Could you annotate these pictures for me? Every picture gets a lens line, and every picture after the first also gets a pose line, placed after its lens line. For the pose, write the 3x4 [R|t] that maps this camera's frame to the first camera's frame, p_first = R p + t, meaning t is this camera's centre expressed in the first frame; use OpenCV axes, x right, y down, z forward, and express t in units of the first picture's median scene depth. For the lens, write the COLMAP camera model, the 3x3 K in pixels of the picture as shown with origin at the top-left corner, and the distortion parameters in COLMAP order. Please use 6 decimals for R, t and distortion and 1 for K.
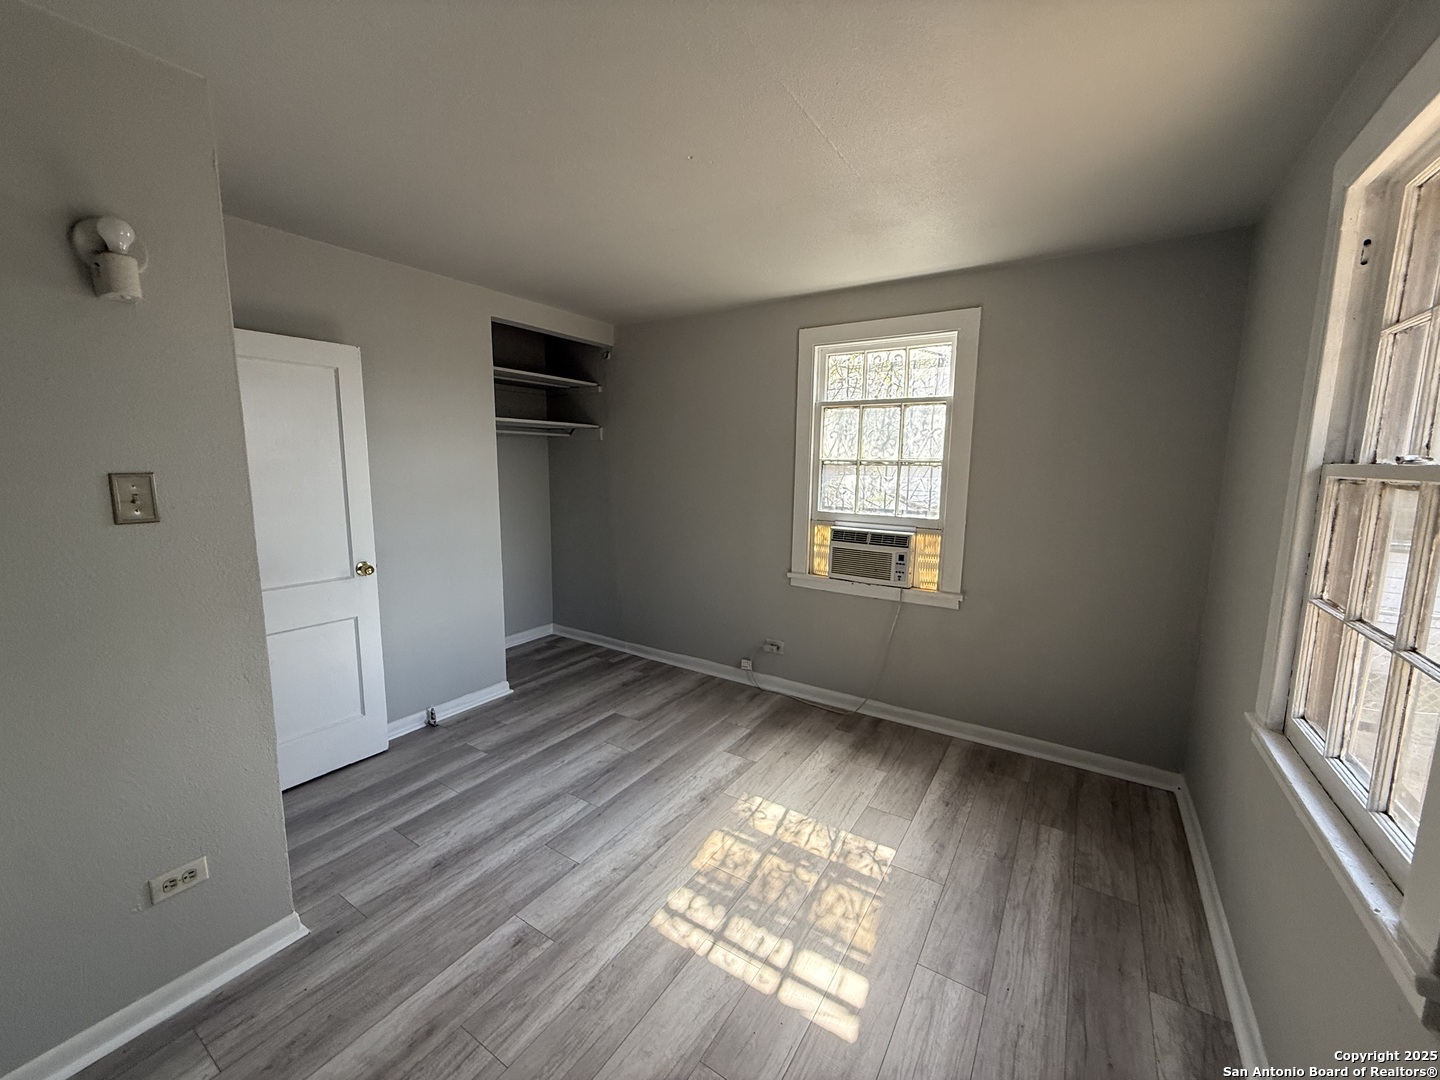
lens RADIAL K [[583.6, 0, 720.0], [0, 583.6, 540.0], [0, 0, 1]] dist [-0.030883, 0.000071]
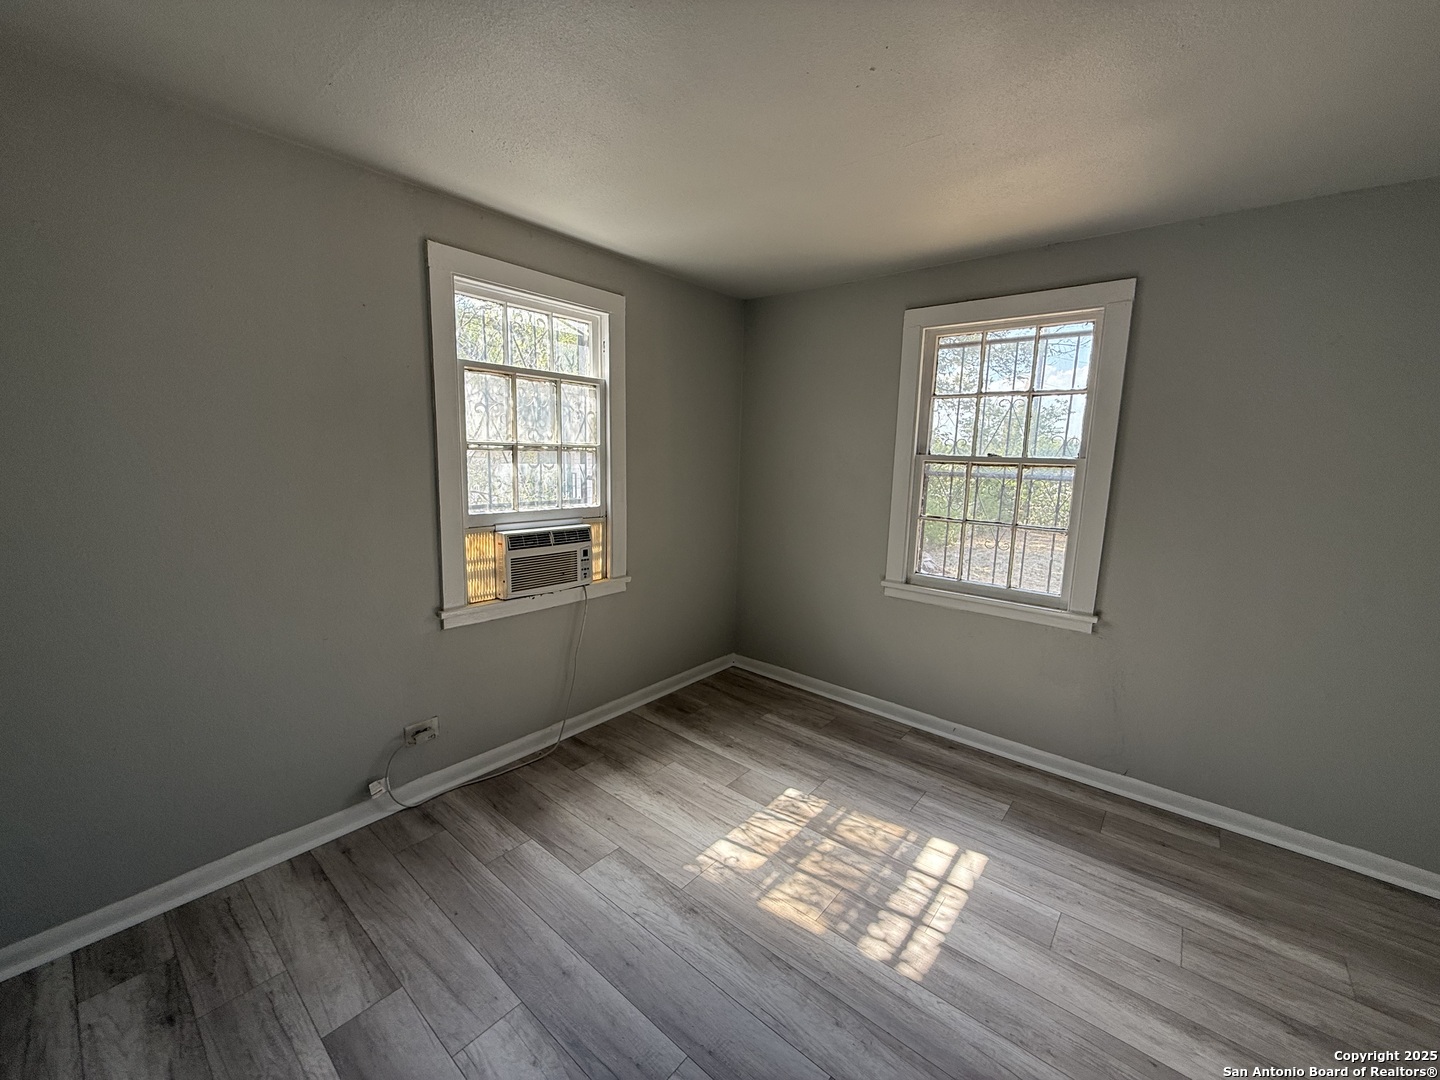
lens RADIAL K [[584.2, 0, 701.4], [0, 584.2, 540.8], [0, 0, 1]] dist [-0.009141, 0.000245]
pose [[0.101007, -0.156239, 0.982541, -0.572721], [0.112094, 0.983091, 0.144803, -0.101265], [-0.988551, 0.095510, 0.116812, 0.719976]]
